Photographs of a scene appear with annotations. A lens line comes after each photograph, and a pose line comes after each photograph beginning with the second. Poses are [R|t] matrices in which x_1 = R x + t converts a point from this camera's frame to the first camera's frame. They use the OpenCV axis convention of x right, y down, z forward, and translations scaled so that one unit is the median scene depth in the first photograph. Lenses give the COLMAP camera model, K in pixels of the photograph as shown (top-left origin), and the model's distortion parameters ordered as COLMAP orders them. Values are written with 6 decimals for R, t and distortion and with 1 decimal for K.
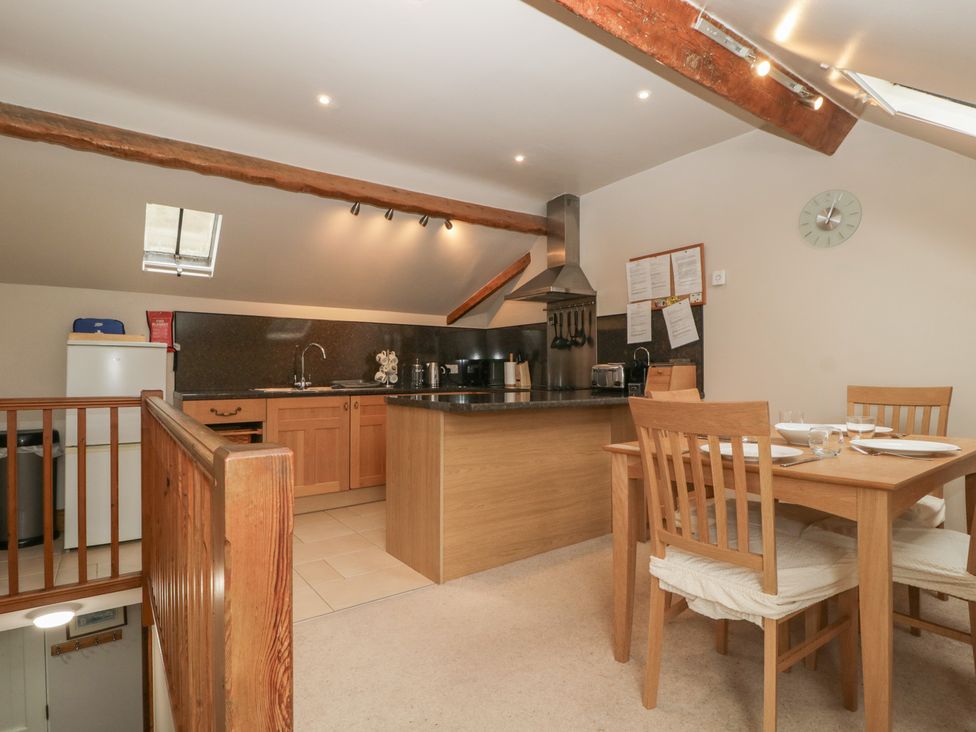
lens RADIAL K [[537.9, 0, 489.8], [0, 537.9, 367.6], [0, 0, 1]] dist [-0.000512, -0.012942]
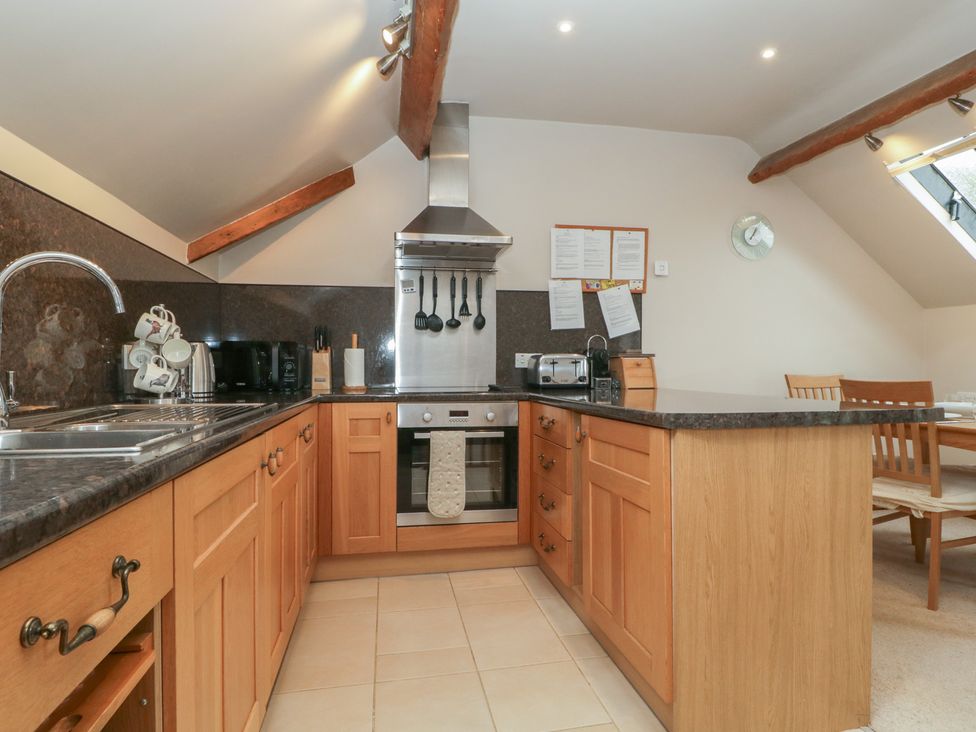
lens RADIAL K [[537.9, 0, 489.8], [0, 537.9, 367.6], [0, 0, 1]] dist [-0.000512, -0.012942]
pose [[0.424100, 0.003915, 0.905607, -0.541068], [-0.000921, 0.999992, -0.003892, 0.016563], [-0.905615, 0.000817, 0.424100, 0.790582]]
